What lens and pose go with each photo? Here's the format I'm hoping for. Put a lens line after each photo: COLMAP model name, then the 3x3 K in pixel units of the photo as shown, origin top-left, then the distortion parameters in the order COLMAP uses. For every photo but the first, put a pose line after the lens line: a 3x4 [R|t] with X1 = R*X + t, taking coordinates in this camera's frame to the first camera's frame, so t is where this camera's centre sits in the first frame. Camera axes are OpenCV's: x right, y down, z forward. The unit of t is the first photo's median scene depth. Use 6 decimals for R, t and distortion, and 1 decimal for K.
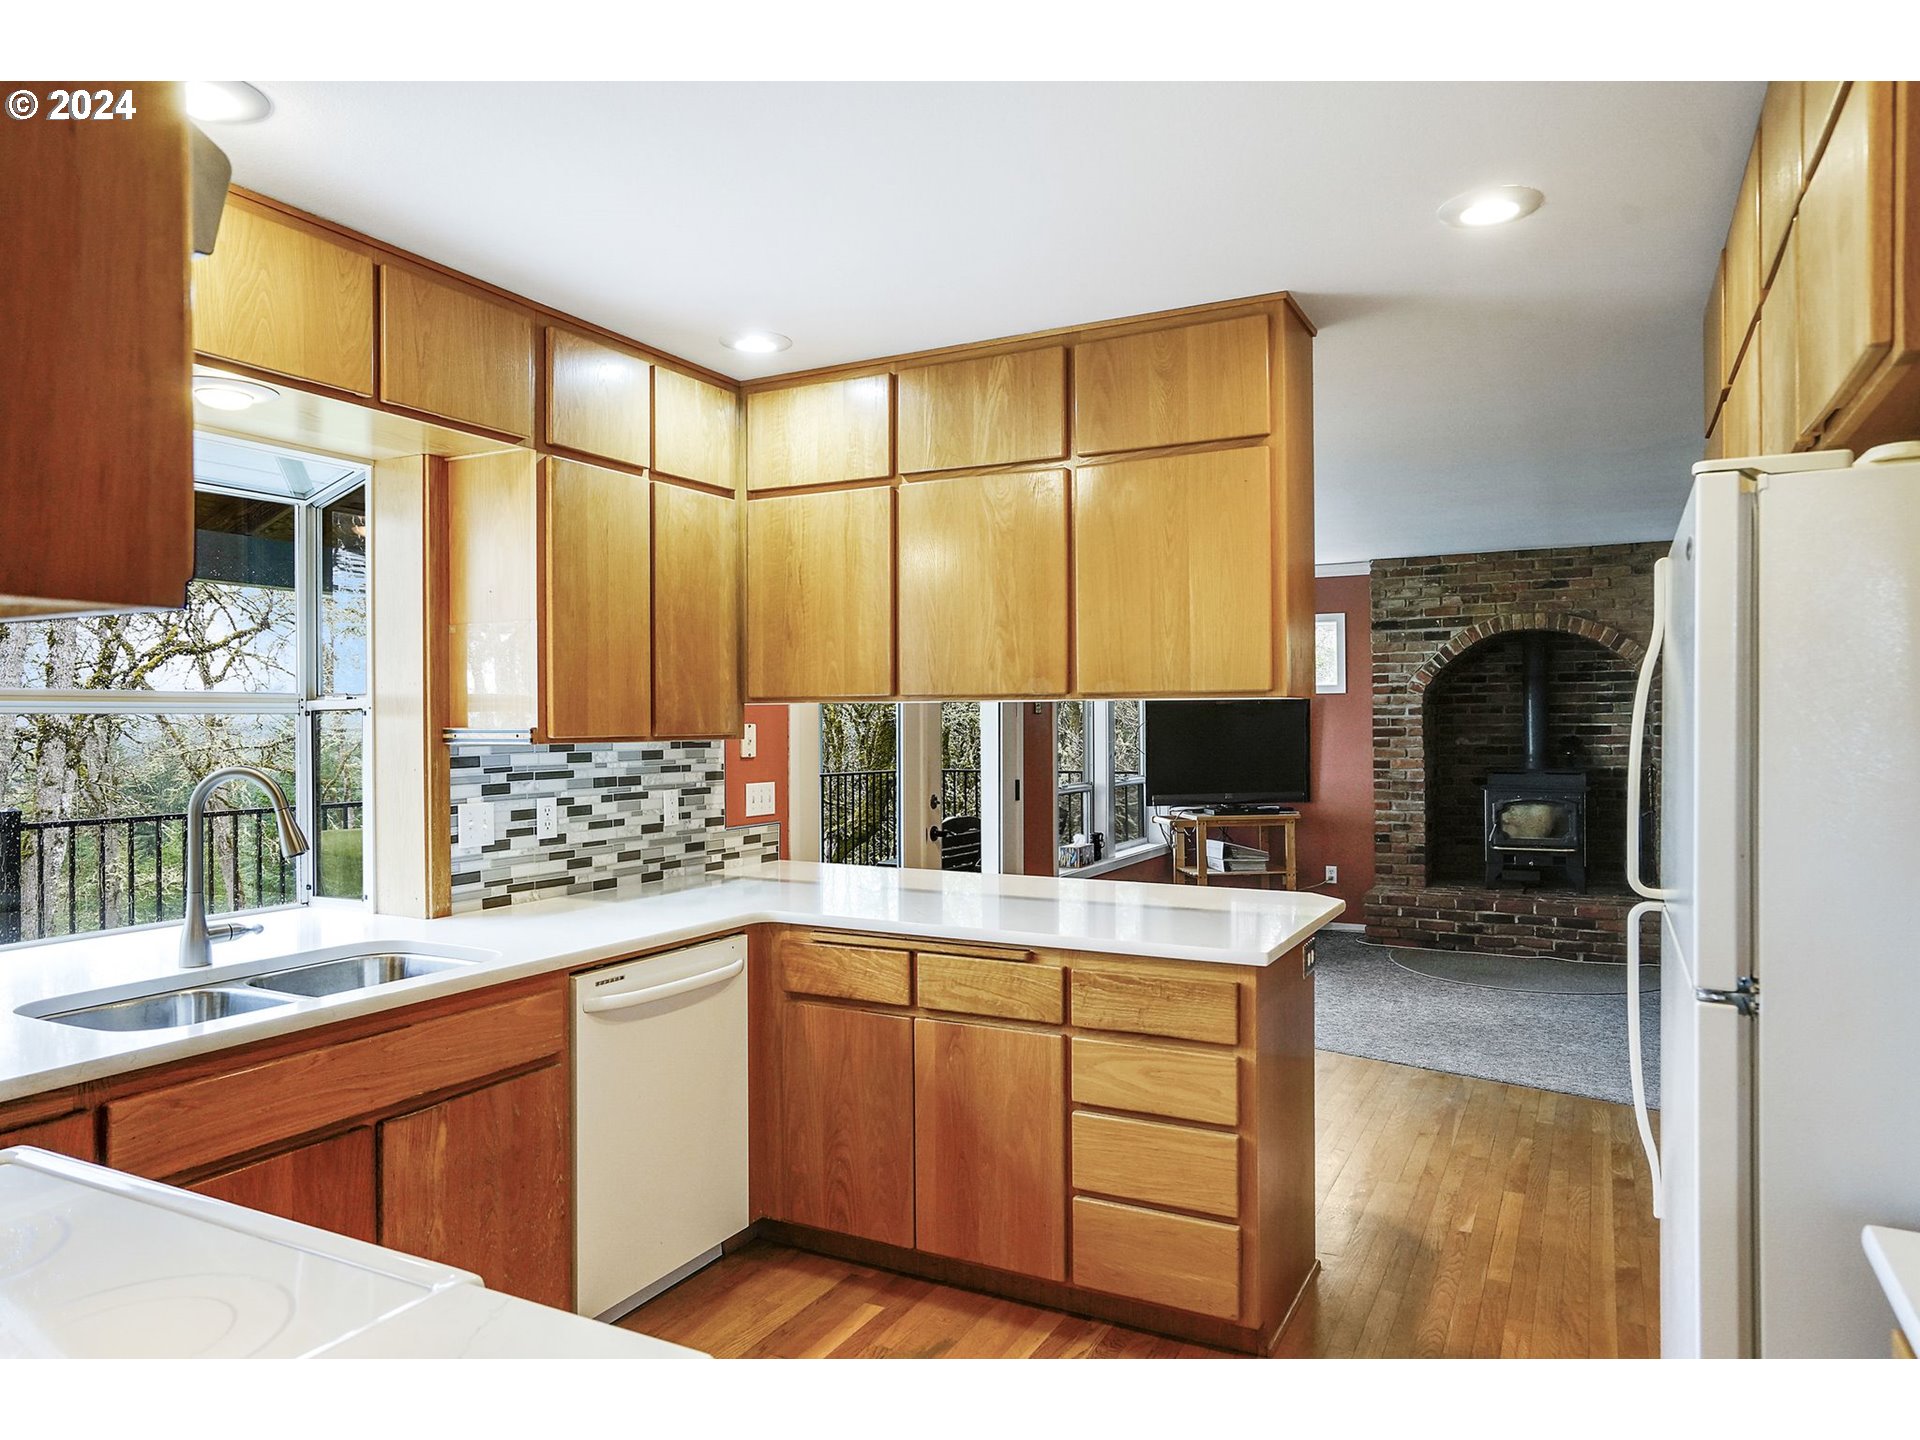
lens RADIAL K [[1193.4, 0, 985.8], [0, 1193.4, 721.3], [0, 0, 1]] dist [0.003377, 0.001553]
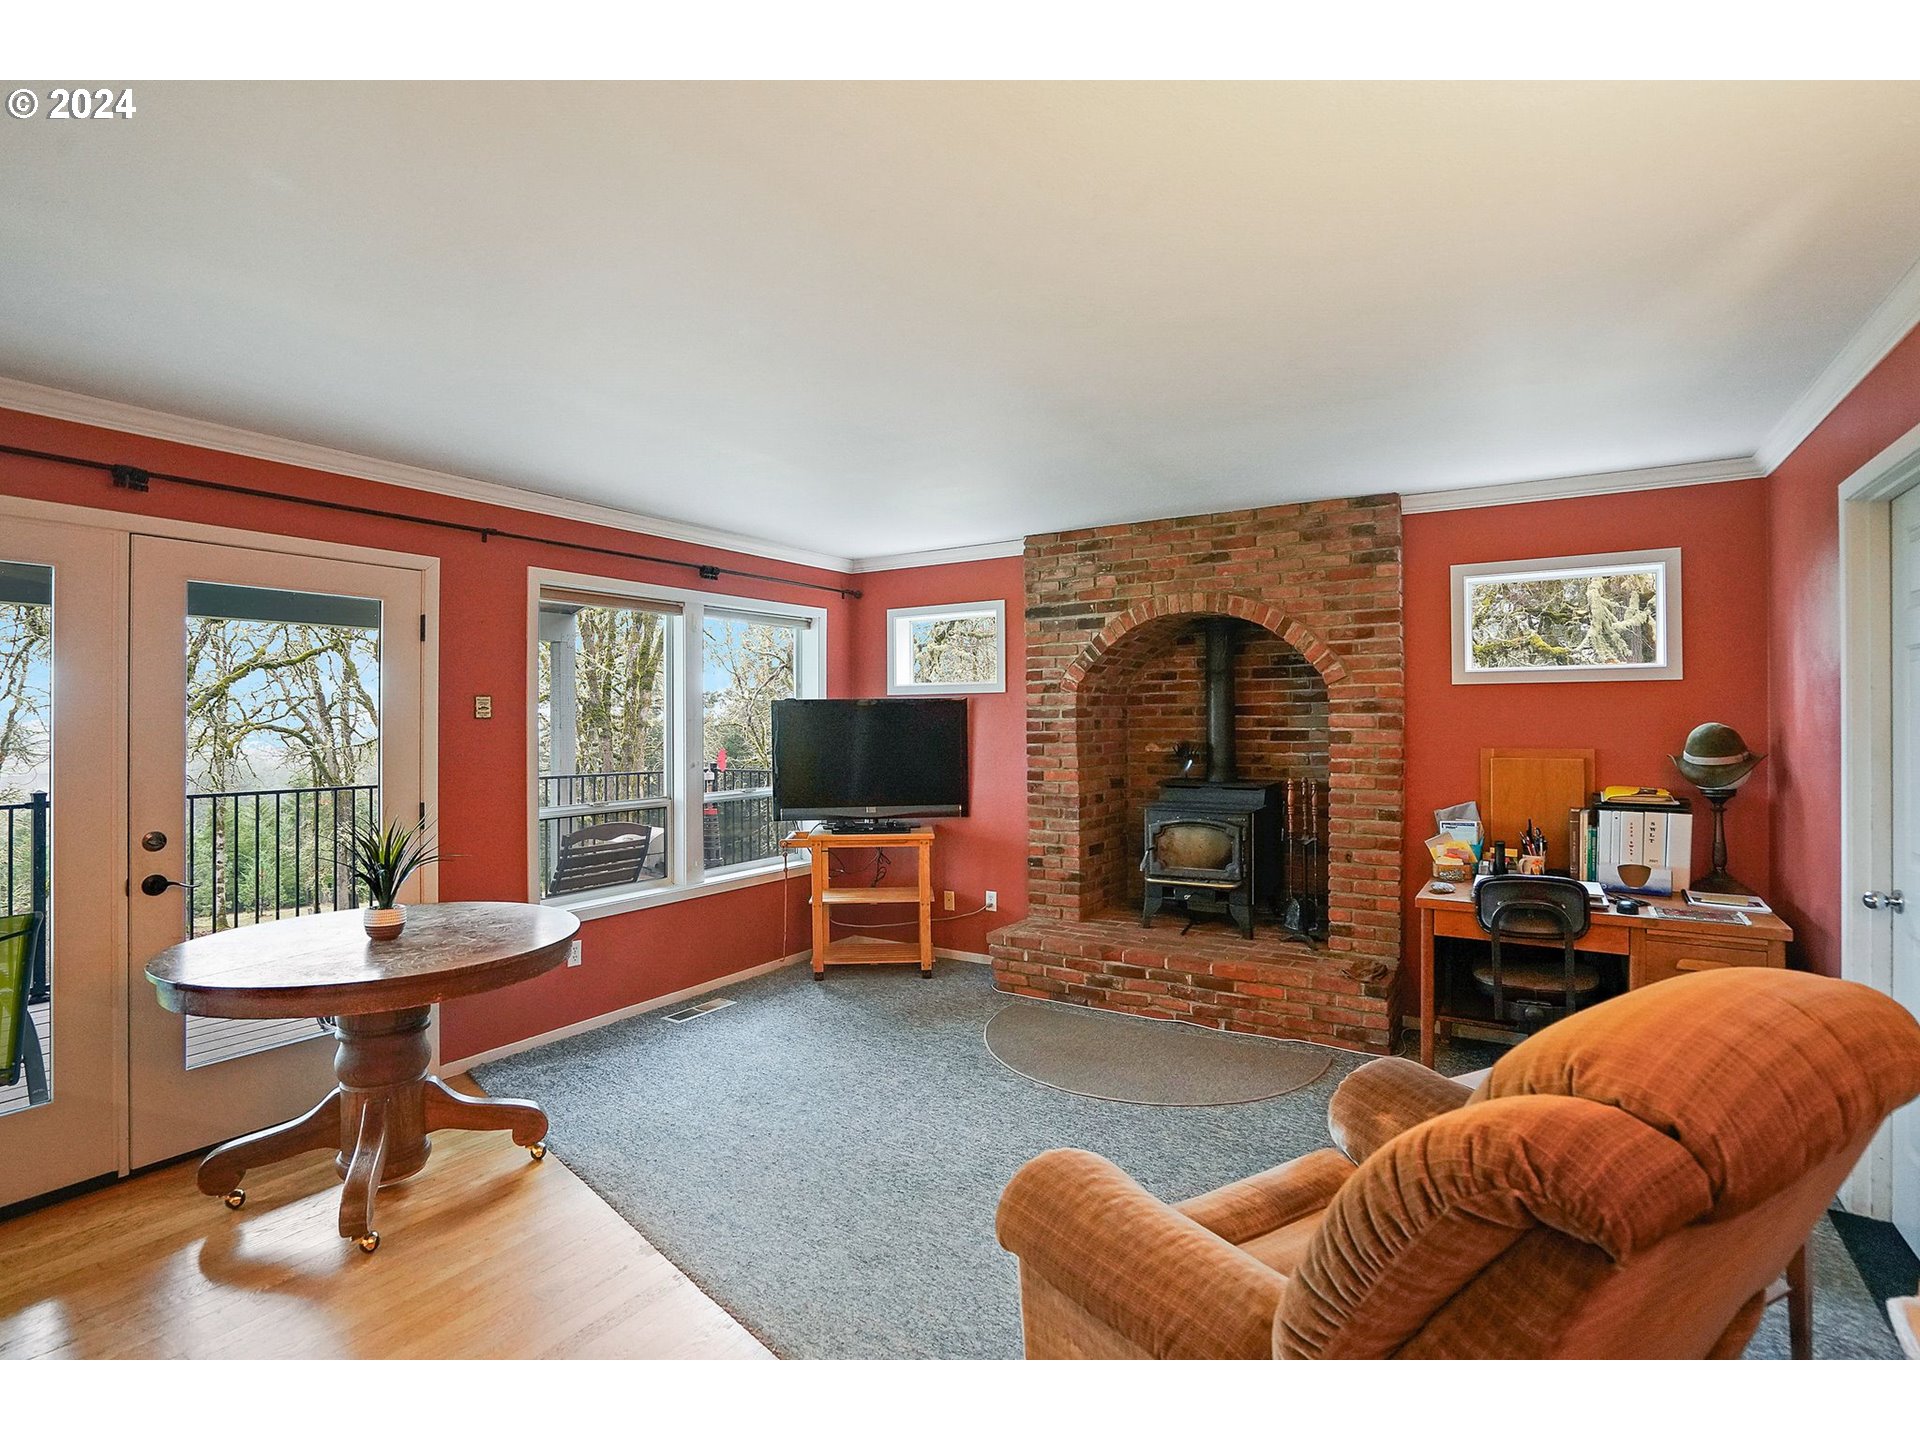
lens RADIAL K [[922.6, 0, 953.7], [0, 922.6, 722.6], [0, 0, 1]] dist [-0.056153, 0.024385]
pose [[0.996337, -0.000284, -0.085508, 0.337288], [0.000564, 0.999995, 0.003245, -0.004113], [0.085506, -0.003281, 0.996332, 0.347432]]
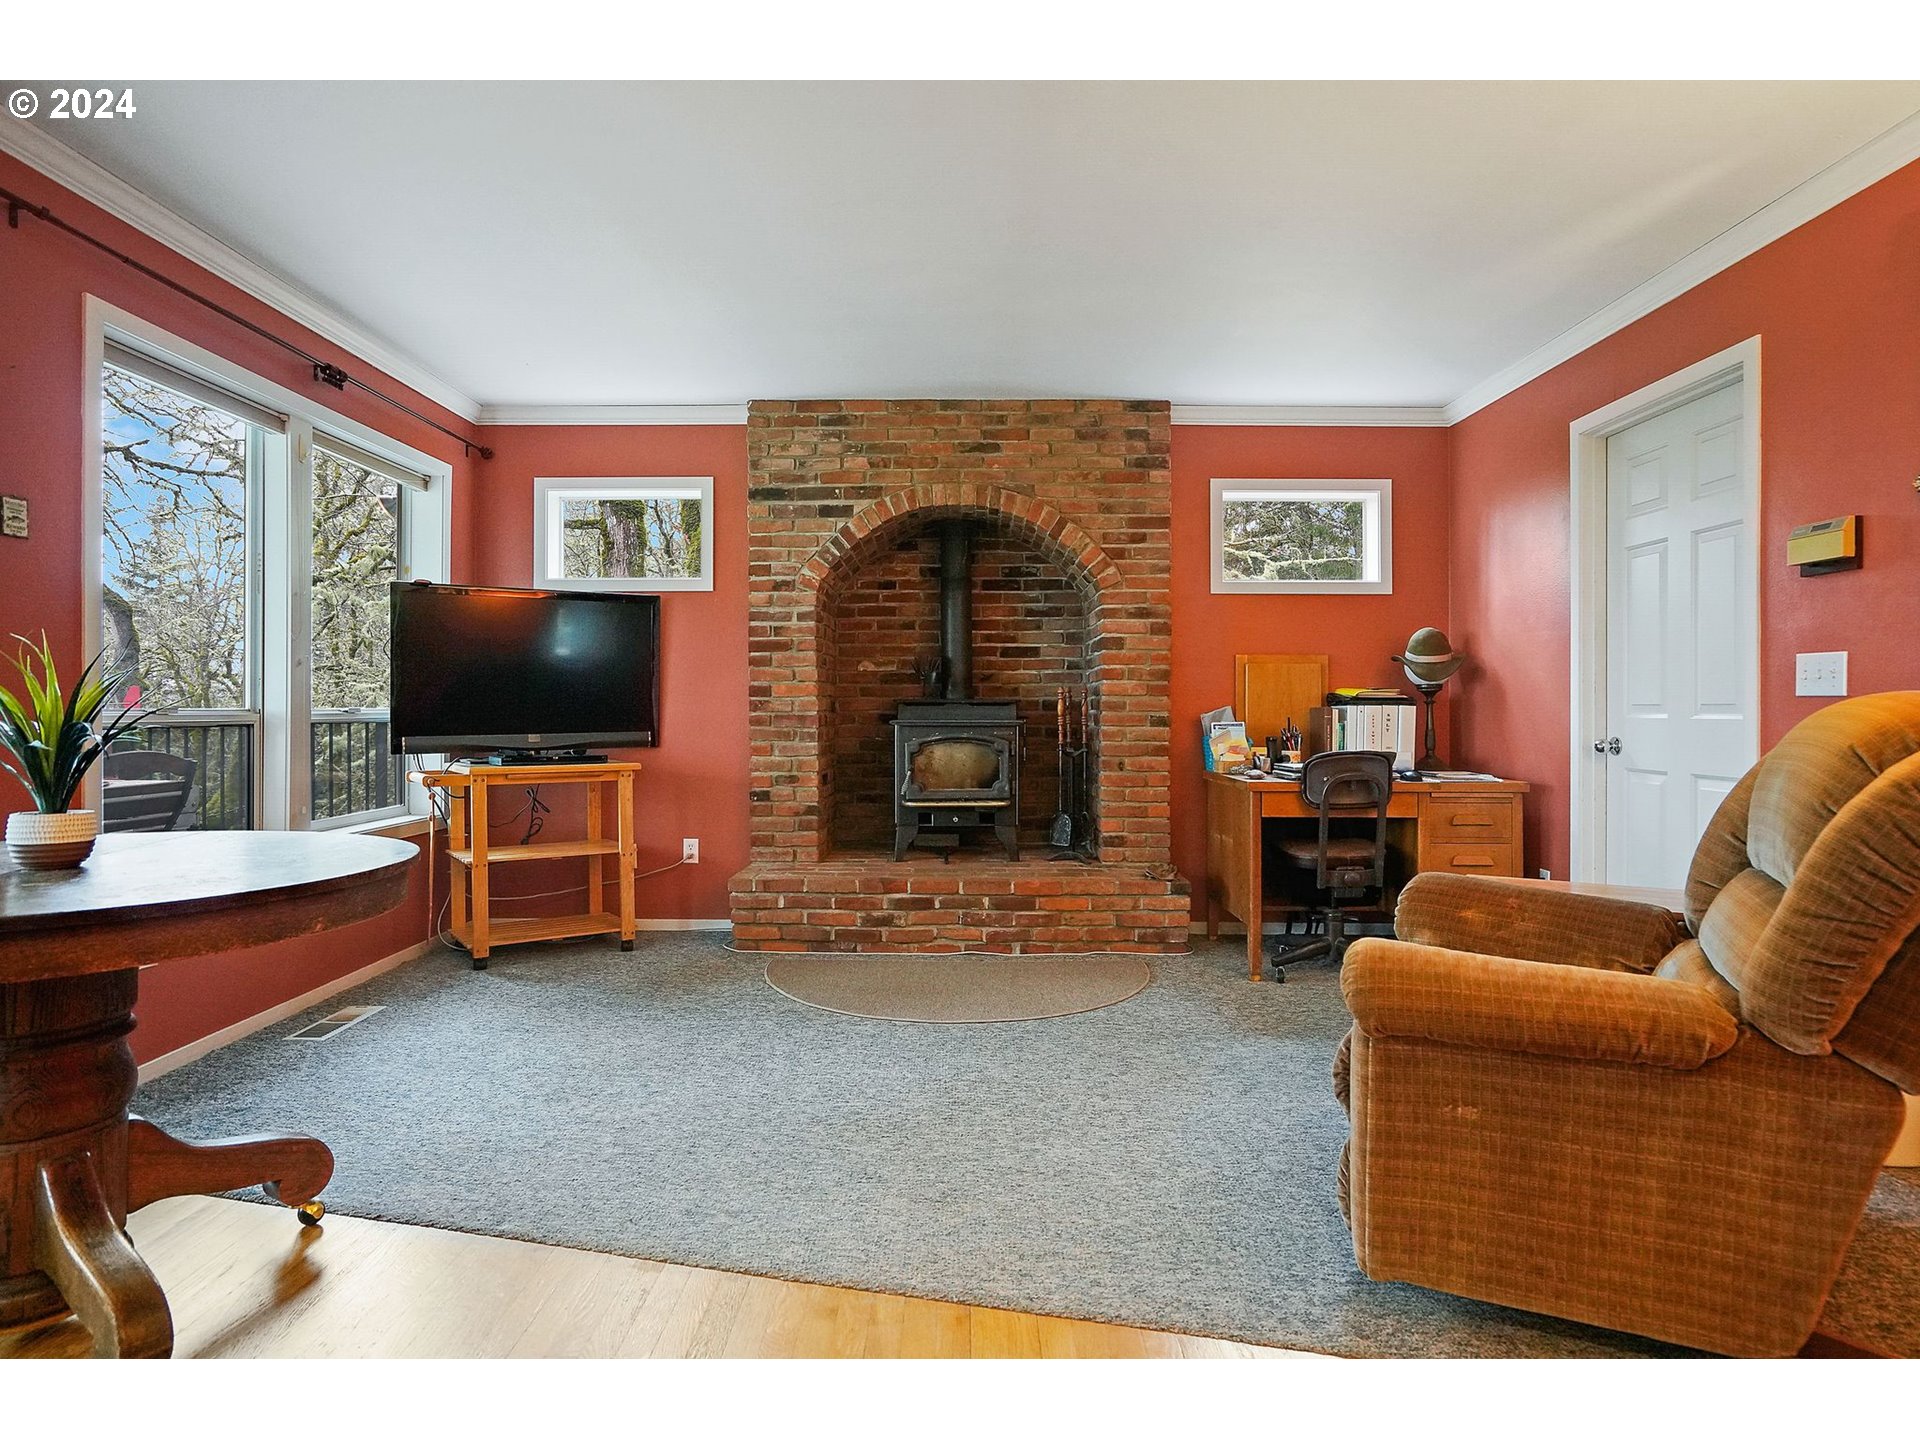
lens RADIAL K [[1085.2, 0, 952.0], [0, 1085.2, 705.6], [0, 0, 1]] dist [-0.028306, 0.000869]
pose [[0.893748, 0.008498, 0.448489, 0.149428], [-0.008474, 0.999962, -0.002062, 0.045859], [-0.448489, -0.001957, 0.893786, 0.387216]]
